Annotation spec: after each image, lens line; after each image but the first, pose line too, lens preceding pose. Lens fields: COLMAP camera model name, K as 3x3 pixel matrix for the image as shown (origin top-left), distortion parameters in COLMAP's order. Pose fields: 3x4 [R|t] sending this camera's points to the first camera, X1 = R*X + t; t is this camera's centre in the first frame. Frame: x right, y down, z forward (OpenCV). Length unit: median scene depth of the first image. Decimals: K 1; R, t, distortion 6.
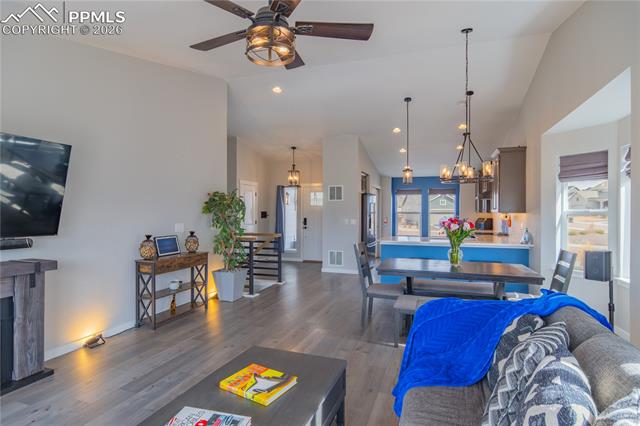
lens RADIAL K [[351.5, 0, 324.7], [0, 351.5, 212.3], [0, 0, 1]] dist [-0.007316, 0.002728]
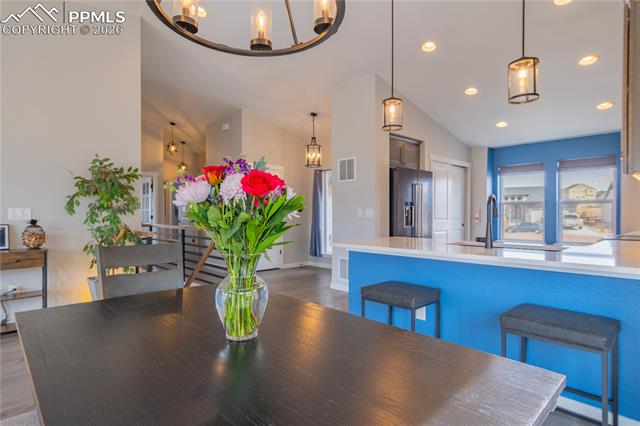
lens RADIAL K [[351.5, 0, 321.4], [0, 351.5, 213.4], [0, 0, 1]] dist [-0.007316, 0.002728]
pose [[0.883962, -0.007174, -0.467504, 0.240152], [0.004360, 0.999965, -0.007100, 0.025249], [0.467539, 0.004238, 0.883963, 0.327297]]
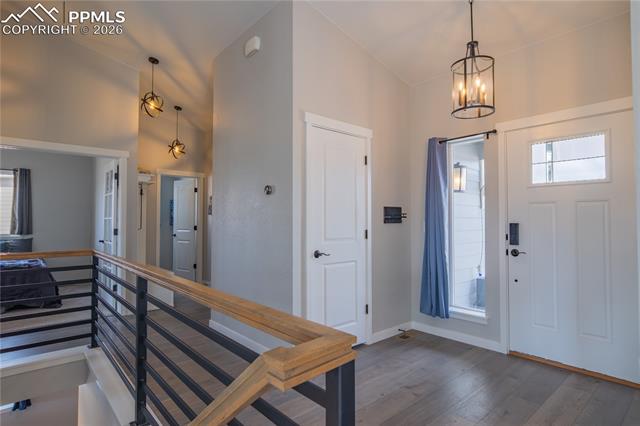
lens RADIAL K [[351.5, 0, 320.0], [0, 351.5, 216.0], [0, 0, 1]] dist [-0.007316, 0.002728]
pose [[0.866970, -0.013099, -0.498188, -0.048578], [0.001387, 0.999714, -0.023872, 0.016430], [0.498358, 0.020005, 0.866741, 0.614028]]
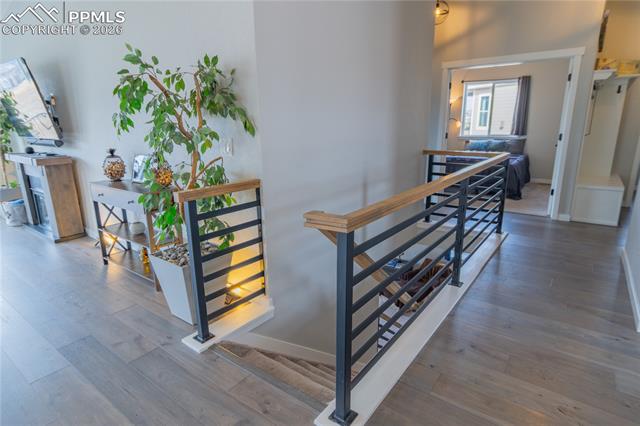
lens RADIAL K [[351.5, 0, 313.8], [0, 351.5, 213.9], [0, 0, 1]] dist [-0.007316, 0.002728]
pose [[-0.314103, 0.235216, -0.919790, 0.045368], [0.007771, 0.969427, 0.245256, 0.009356], [0.949357, 0.069888, -0.306327, 0.721666]]
